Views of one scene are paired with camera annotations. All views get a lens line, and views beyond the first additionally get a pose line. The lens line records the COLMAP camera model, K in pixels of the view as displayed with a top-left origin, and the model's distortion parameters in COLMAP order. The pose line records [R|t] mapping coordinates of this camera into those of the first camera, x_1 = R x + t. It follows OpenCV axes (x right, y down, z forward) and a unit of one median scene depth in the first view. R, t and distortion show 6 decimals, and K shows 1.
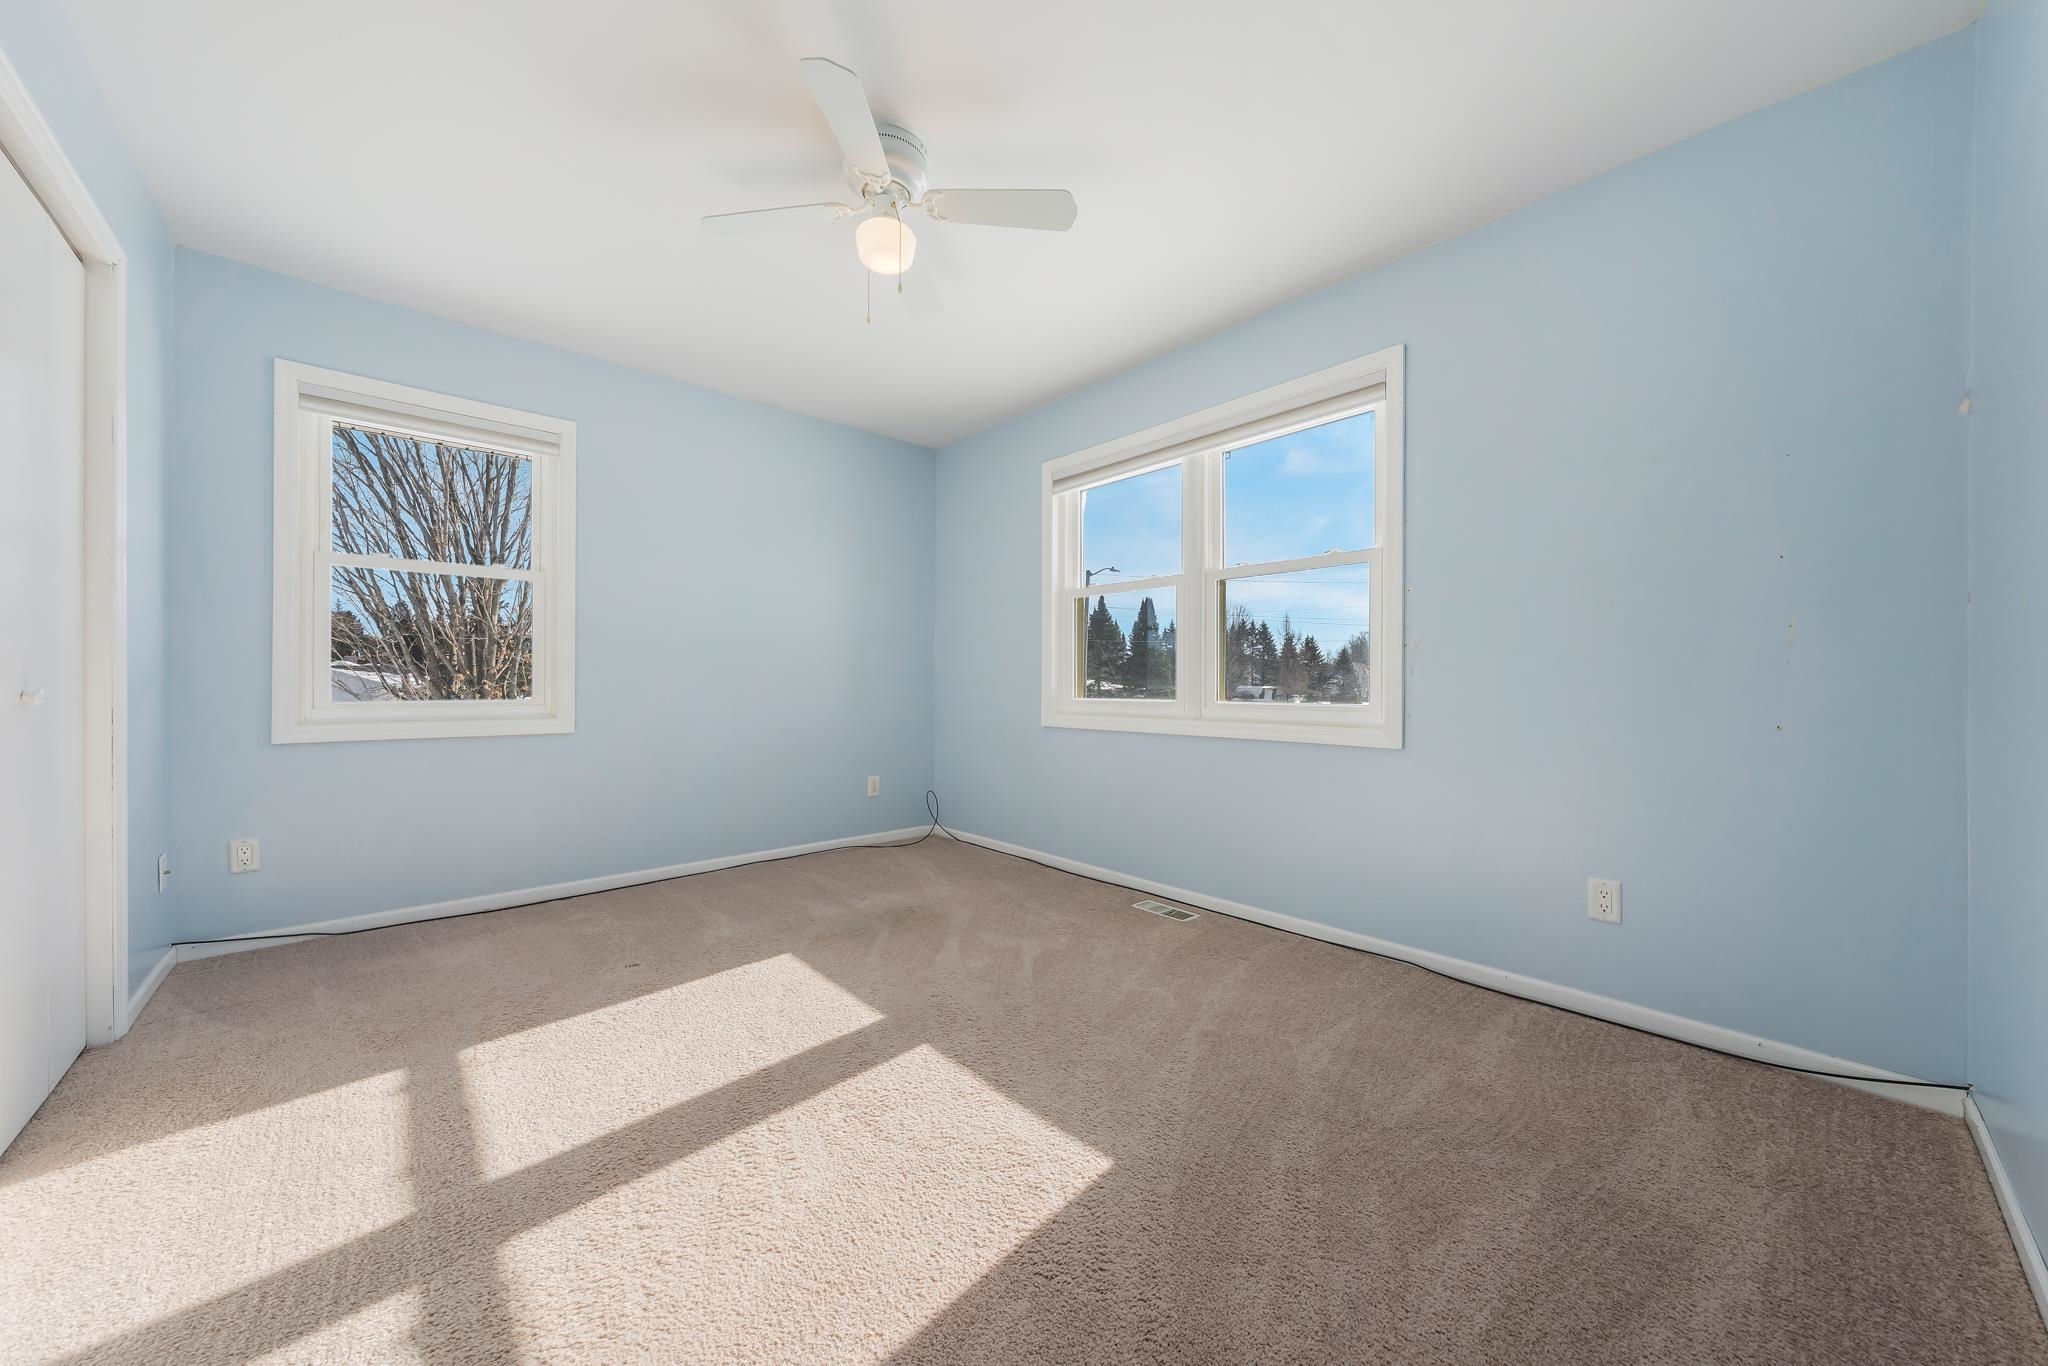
lens RADIAL K [[716.8, 0, 1027.6], [0, 716.8, 684.7], [0, 0, 1]] dist [-0.000958, -0.000097]
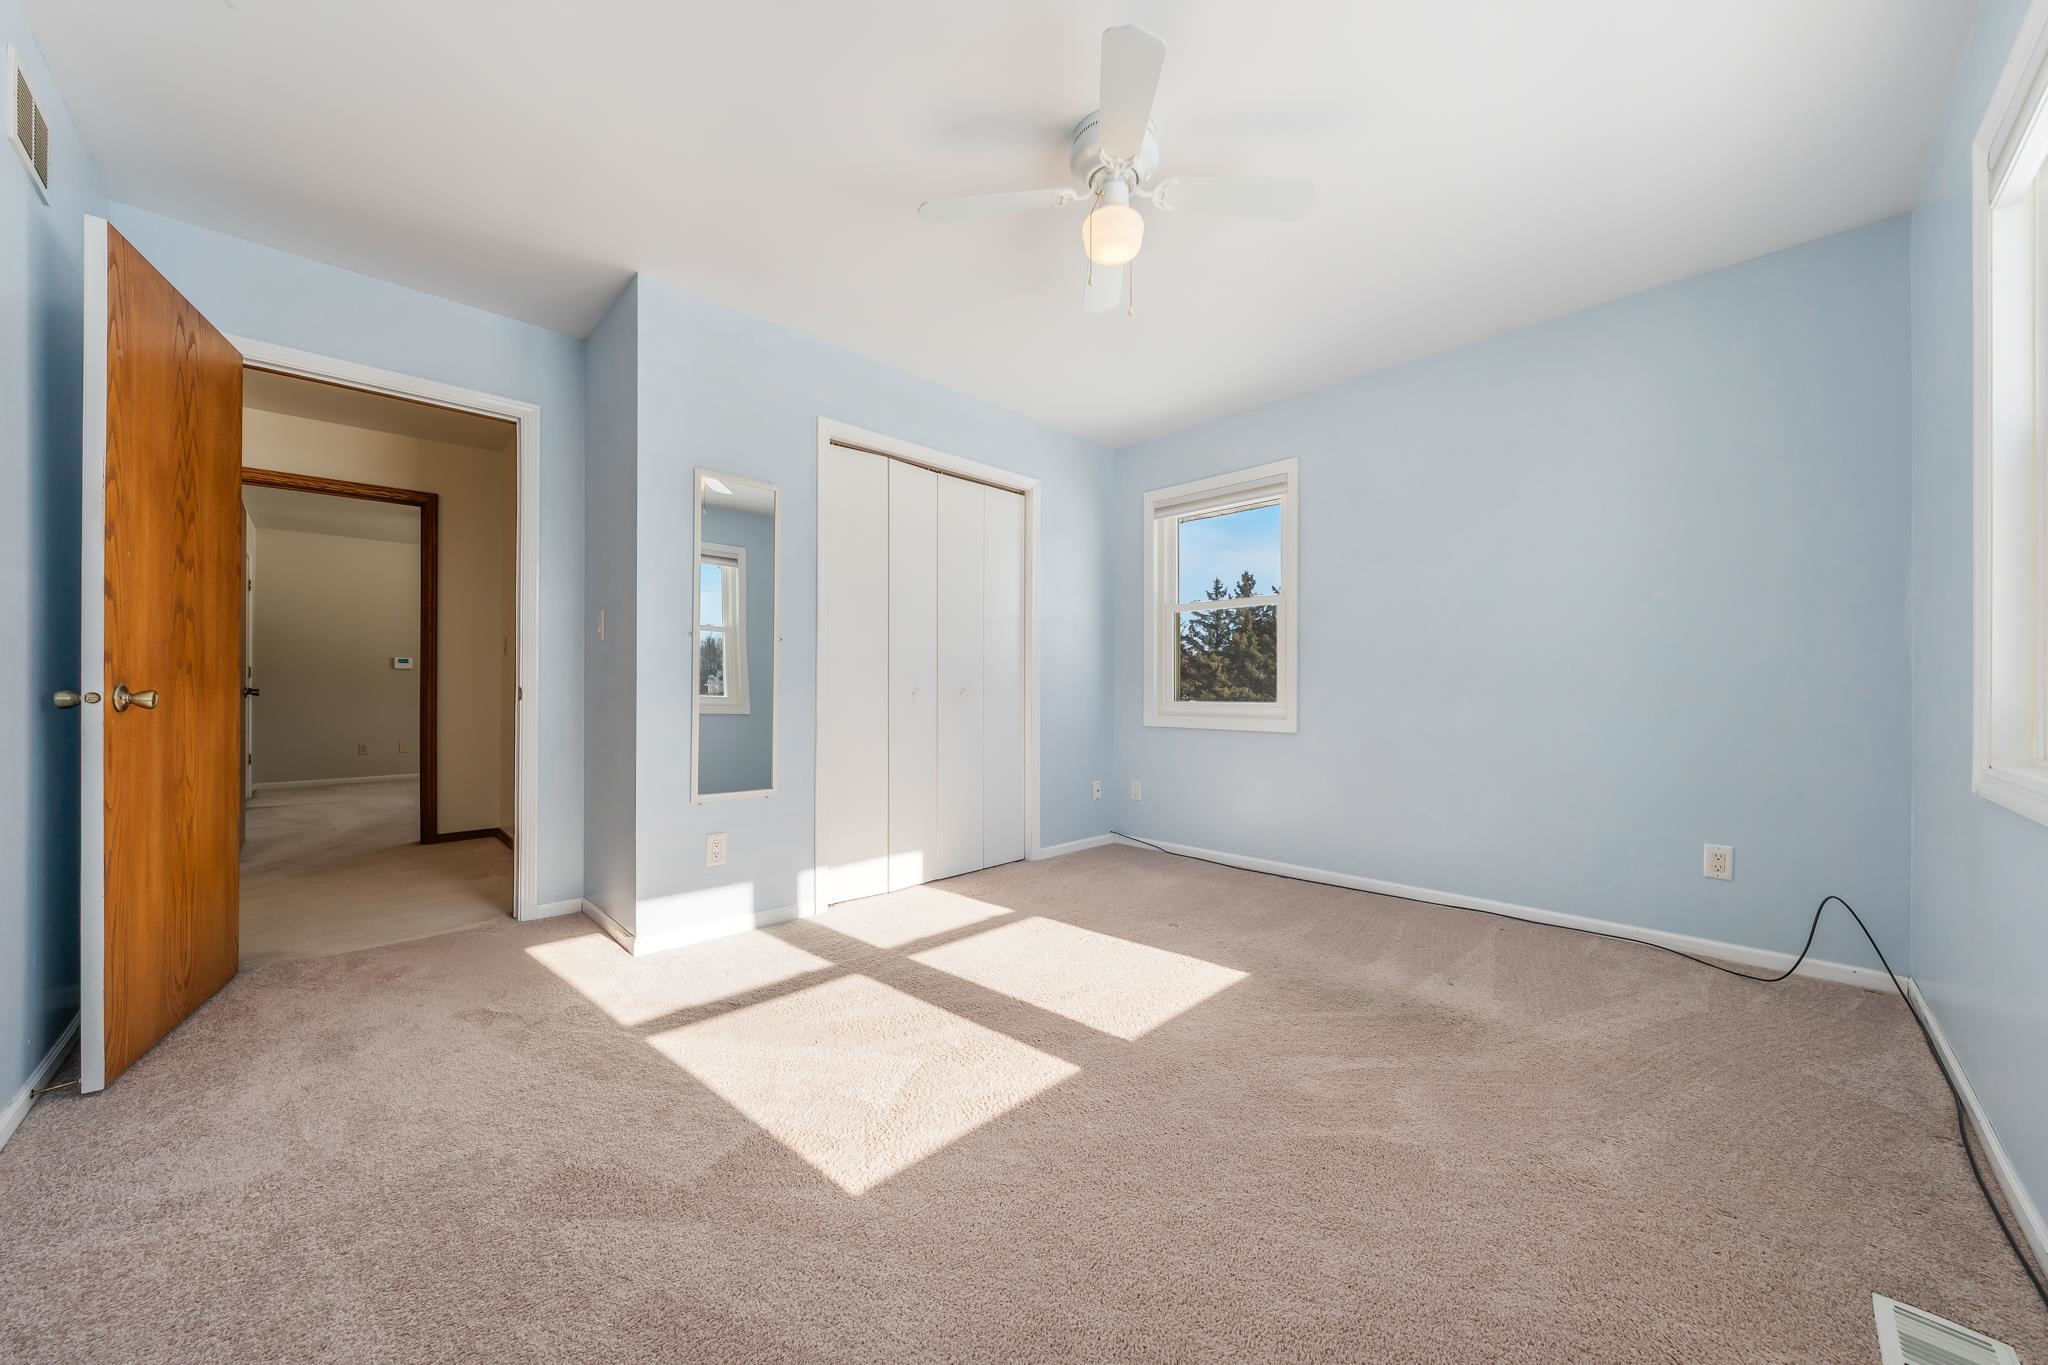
lens RADIAL K [[725.4, 0, 1027.5], [0, 725.4, 686.6], [0, 0, 1]] dist [0.000785, -0.000166]
pose [[0.032432, -0.006329, -0.999454, 0.641811], [-0.002975, 0.999975, -0.006429, 0.002535], [0.999470, 0.003182, 0.032412, 0.707022]]
